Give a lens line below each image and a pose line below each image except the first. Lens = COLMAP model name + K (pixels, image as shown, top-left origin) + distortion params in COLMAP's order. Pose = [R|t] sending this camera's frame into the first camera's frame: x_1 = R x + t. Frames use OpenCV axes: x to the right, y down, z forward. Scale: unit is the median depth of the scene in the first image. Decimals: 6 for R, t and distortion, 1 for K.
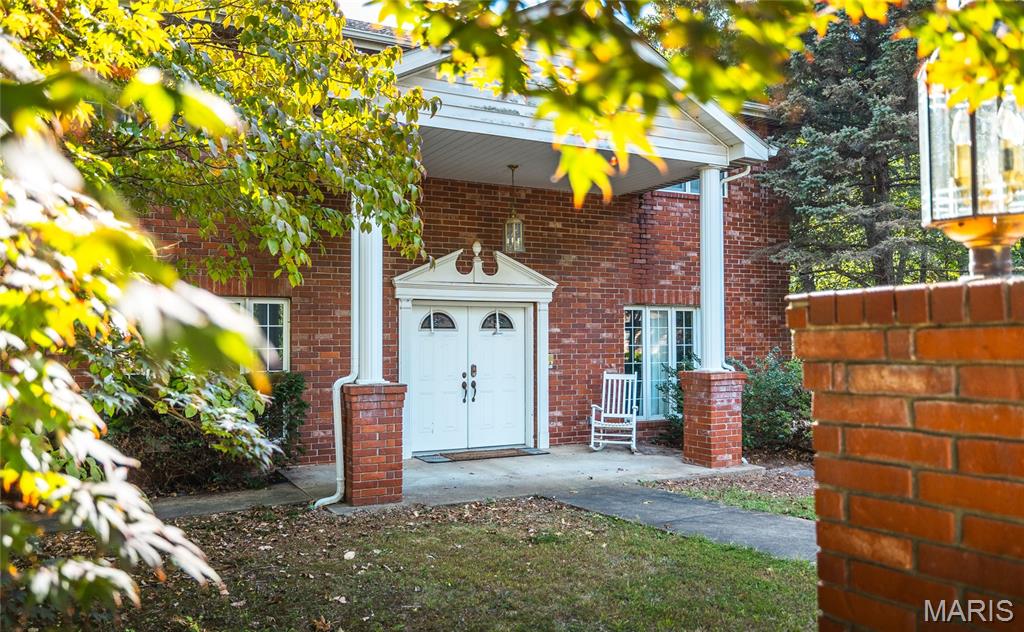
lens RADIAL K [[801.9, 0, 500.2], [0, 801.9, 318.2], [0, 0, 1]] dist [0.003761, 0.001560]
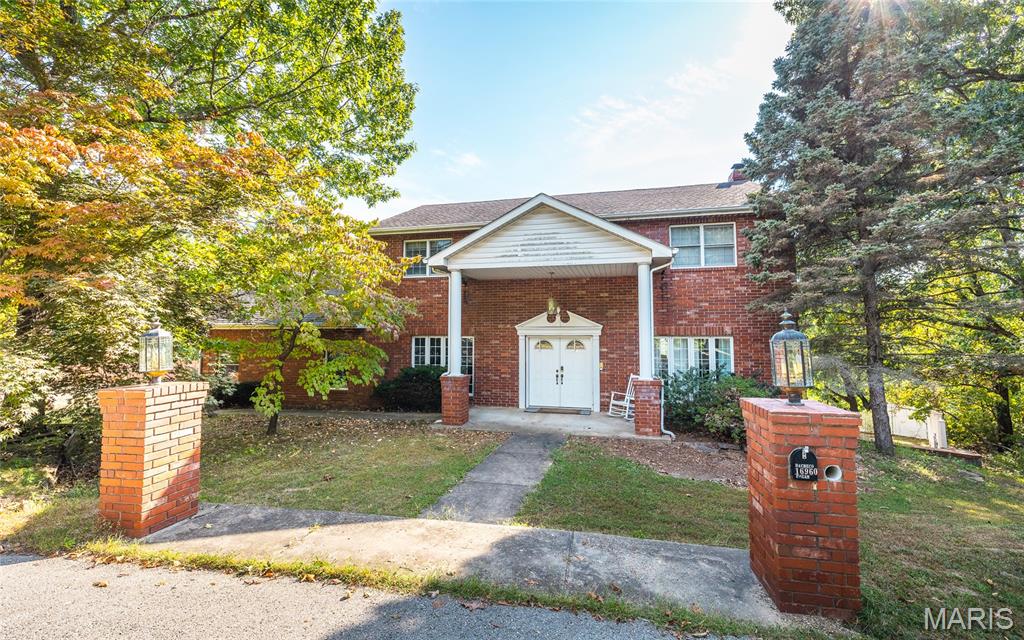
lens RADIAL K [[435.3, 0, 513.7], [0, 435.3, 299.7], [0, 0, 1]] dist [0.000023, -0.000001]
pose [[0.745986, -0.044716, -0.664458, 0.604913], [0.016393, 0.998674, -0.048803, -0.057846], [0.665760, 0.025514, 0.745730, 0.081879]]
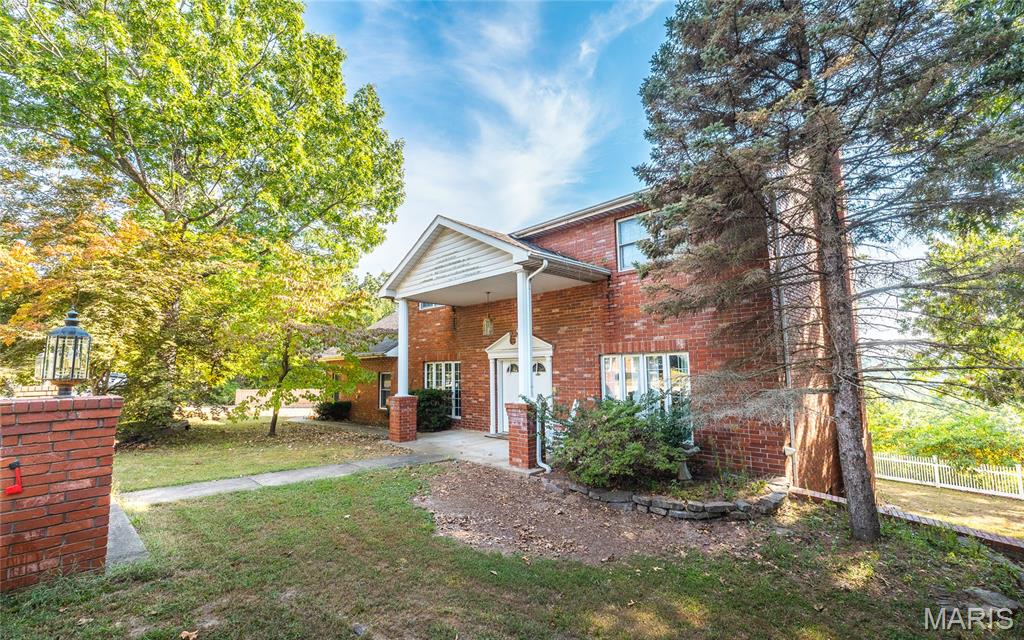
lens RADIAL K [[436.6, 0, 512.0], [0, 436.6, 320.0], [0, 0, 1]] dist [0.000600, 0.000106]
pose [[0.289363, -0.105540, -0.951383, 0.938050], [0.042997, 0.994333, -0.097227, -0.009589], [0.956253, -0.012773, 0.292261, 0.645064]]
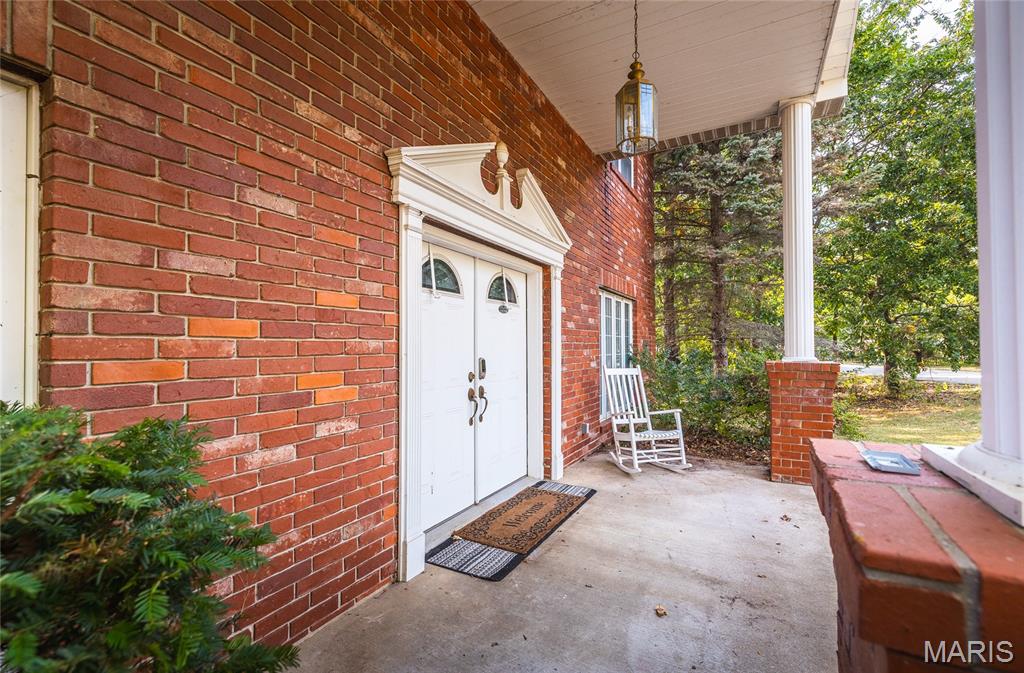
lens RADIAL K [[446.3, 0, 520.9], [0, 446.3, 341.3], [0, 0, 1]] dist [-0.001994, -0.000023]
pose [[0.827299, 0.007405, 0.561714, -0.187180], [-0.014142, 0.999871, 0.007648, 0.041392], [-0.561584, -0.014271, 0.827296, 0.695327]]
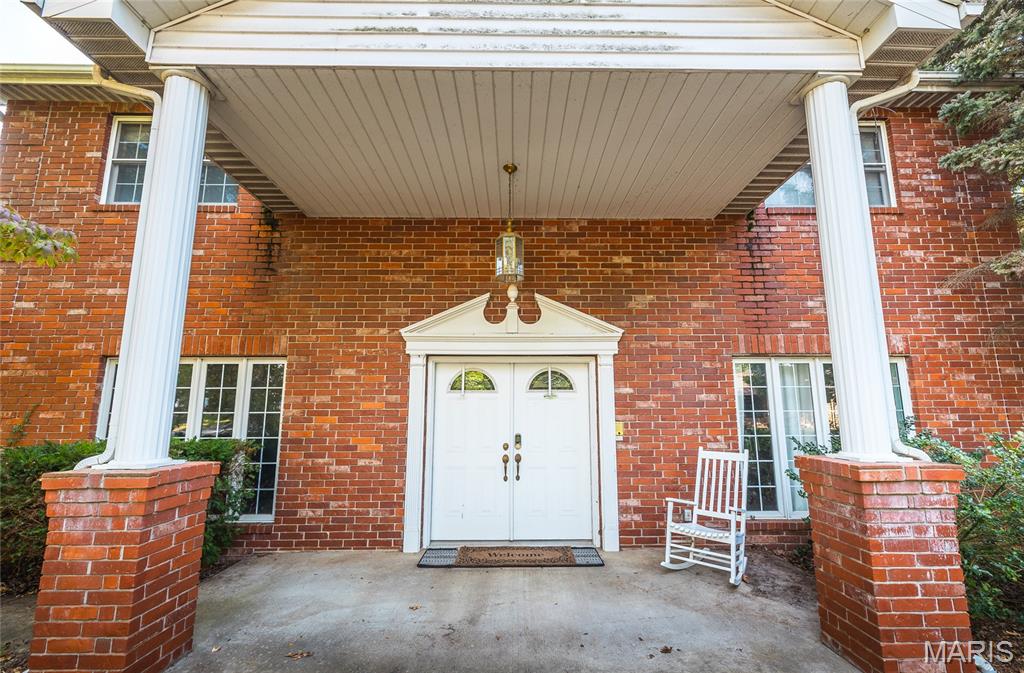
lens RADIAL K [[448.0, 0, 521.0], [0, 448.0, 342.9], [0, 0, 1]] dist [0.001964, 0.000973]
pose [[0.889080, -0.070450, -0.452297, 0.178787], [0.011432, 0.991195, -0.131917, 0.025482], [0.457608, 0.112114, 0.882057, 0.570739]]
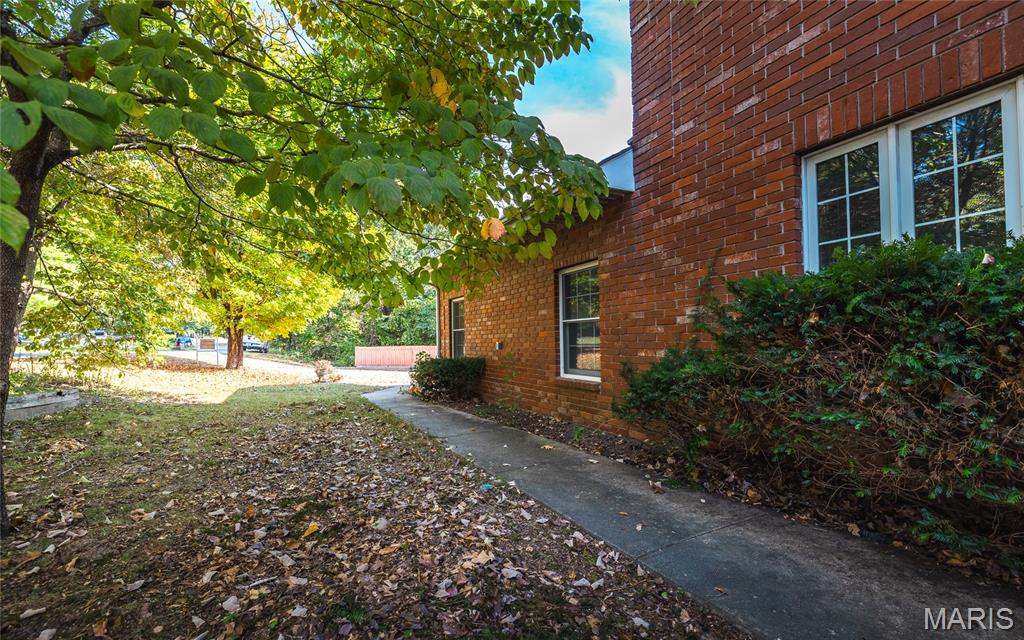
lens RADIAL K [[436.6, 0, 512.0], [0, 436.6, 320.0], [0, 0, 1]] dist [0.000600, 0.000106]
pose [[-0.017073, -0.036609, -0.999184, -0.115804], [0.043922, 0.998337, -0.037328, 0.076934], [0.998889, -0.044524, -0.015437, 0.599860]]
